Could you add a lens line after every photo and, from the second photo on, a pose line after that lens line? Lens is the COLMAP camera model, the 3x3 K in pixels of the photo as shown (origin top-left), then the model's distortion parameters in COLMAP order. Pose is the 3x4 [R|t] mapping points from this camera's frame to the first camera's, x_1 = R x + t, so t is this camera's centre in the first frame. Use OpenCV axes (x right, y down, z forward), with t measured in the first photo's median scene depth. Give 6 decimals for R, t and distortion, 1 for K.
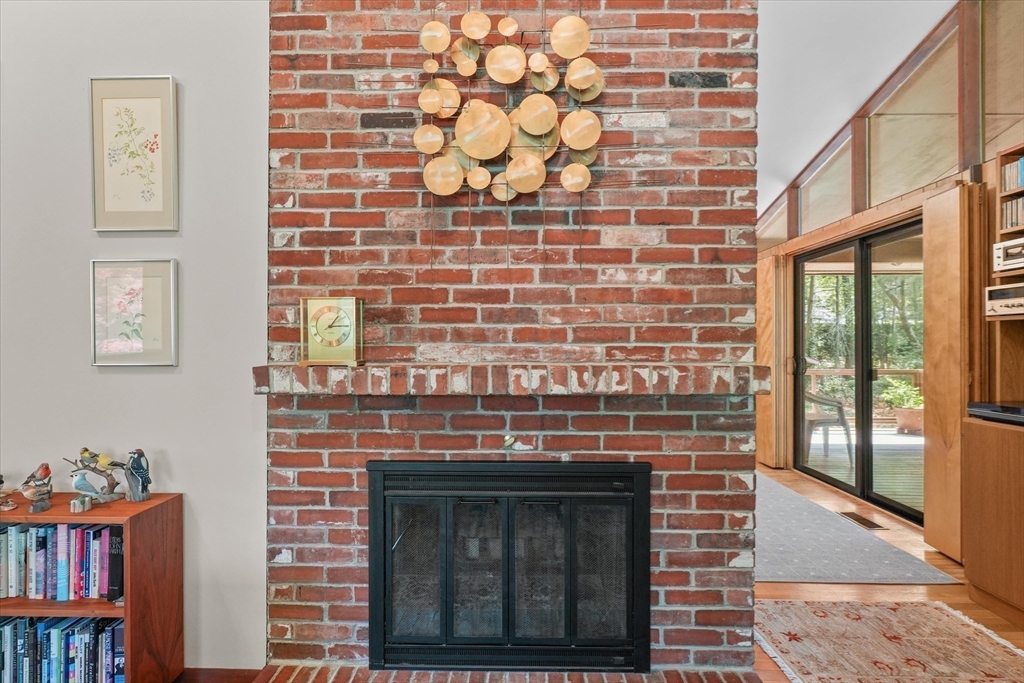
lens RADIAL K [[498.6, 0, 509.5], [0, 498.6, 345.1], [0, 0, 1]] dist [-0.004776, 0.001459]
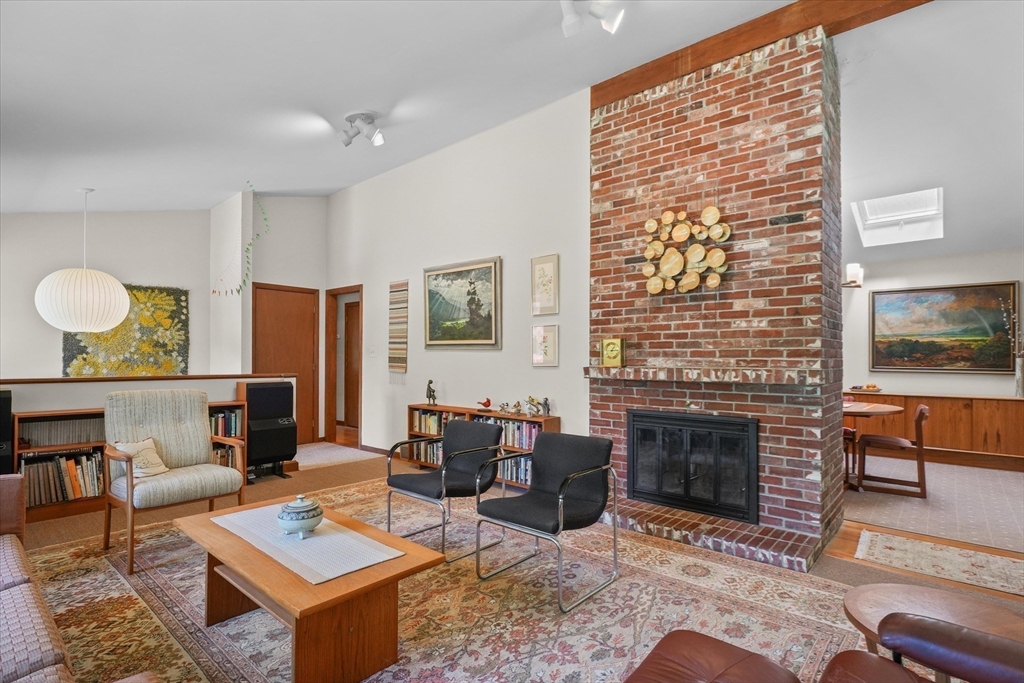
lens RADIAL K [[498.6, 0, 510.9], [0, 498.6, 351.0], [0, 0, 1]] dist [-0.004776, 0.001459]
pose [[0.770414, -0.007002, -0.637505, 0.778335], [-0.001678, 0.999914, -0.013010, -0.003963], [0.637541, 0.011092, 0.770336, -1.130980]]
